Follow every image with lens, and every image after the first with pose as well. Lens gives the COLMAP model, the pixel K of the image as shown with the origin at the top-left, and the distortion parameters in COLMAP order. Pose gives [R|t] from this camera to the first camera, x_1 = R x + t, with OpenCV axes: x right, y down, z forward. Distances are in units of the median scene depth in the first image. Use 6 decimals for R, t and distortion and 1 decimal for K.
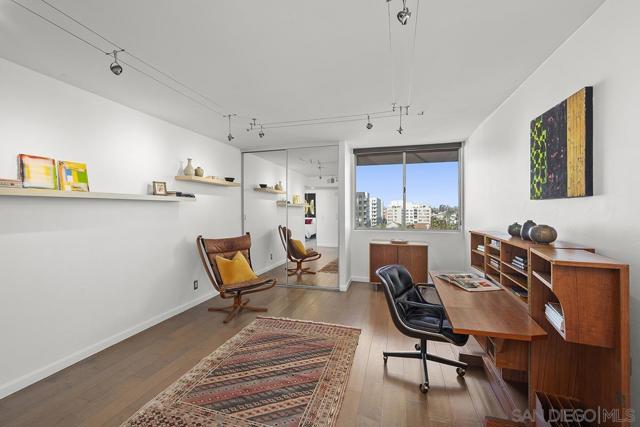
lens RADIAL K [[270.9, 0, 314.2], [0, 270.9, 210.8], [0, 0, 1]] dist [0.003120, 0.000402]
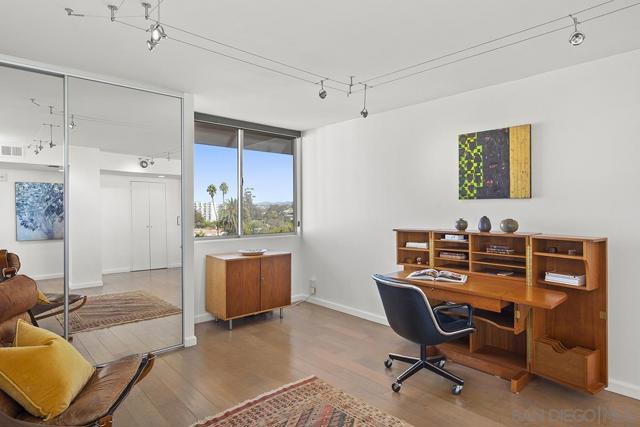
lens RADIAL K [[363.4, 0, 325.1], [0, 363.4, 214.0], [0, 0, 1]] dist [-0.006197, -0.000638]
pose [[0.497455, -0.013881, 0.867378, -0.681553], [0.010196, 0.999896, 0.010154, 0.000883], [-0.867430, 0.003792, 0.497545, 0.534582]]
